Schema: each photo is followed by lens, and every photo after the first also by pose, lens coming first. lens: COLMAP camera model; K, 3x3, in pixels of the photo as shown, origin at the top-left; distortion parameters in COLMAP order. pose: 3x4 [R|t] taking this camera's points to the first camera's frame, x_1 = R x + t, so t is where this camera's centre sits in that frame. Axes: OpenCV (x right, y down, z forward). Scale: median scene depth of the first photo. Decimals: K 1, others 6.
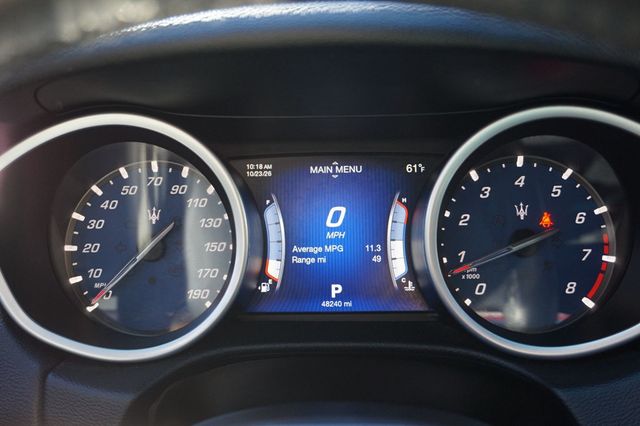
lens RADIAL K [[692.0, 0, 319.8], [0, 692.0, 211.6], [0, 0, 1]] dist [0.013870, 0.000000]
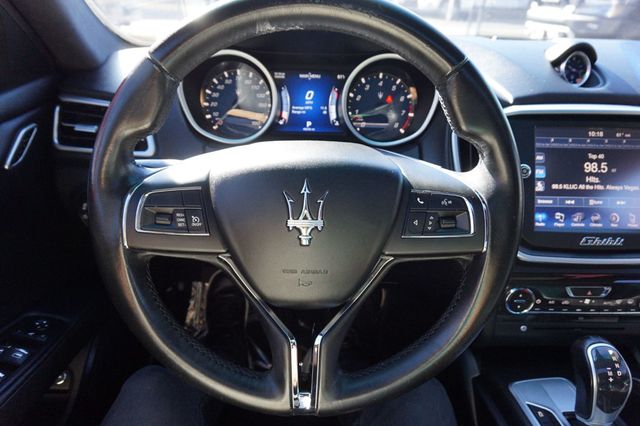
lens RADIAL K [[441.3, 0, 324.8], [0, 441.3, 216.0], [0, 0, 1]] dist [-0.031577, 0.028285]
pose [[0.997809, 0.019731, 0.063153, -0.014563], [-0.034124, 0.971223, 0.235714, 0.056898], [-0.056684, -0.237353, 0.969768, -0.706014]]
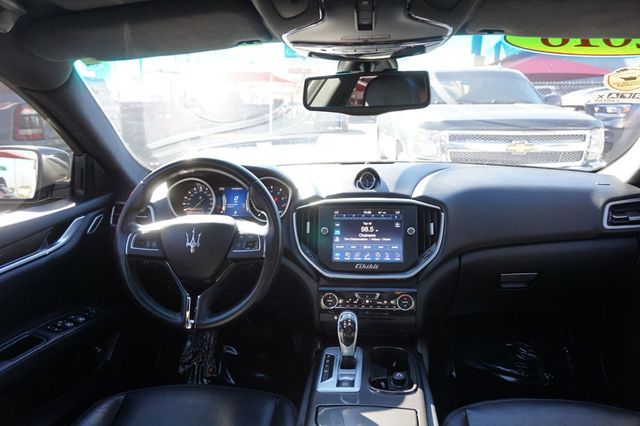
lens RADIAL K [[441.3, 0, 318.4], [0, 441.3, 217.3], [0, 0, 1]] dist [-0.031577, 0.028285]
pose [[0.996549, 0.013701, -0.081867, 0.884101], [-0.014135, 0.999889, -0.004720, 0.153194], [0.081794, 0.005861, 0.996632, -2.131560]]
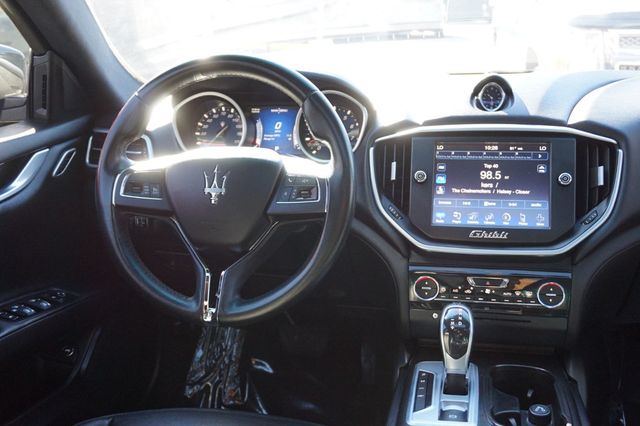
lens RADIAL K [[691.1, 0, 316.0], [0, 691.1, 218.2], [0, 0, 1]] dist [0.008141, 0.000000]
pose [[0.981385, 0.041187, -0.187585, 0.809559], [-0.030693, 0.997815, 0.058508, 0.241696], [0.189585, -0.051662, 0.980504, -2.095042]]
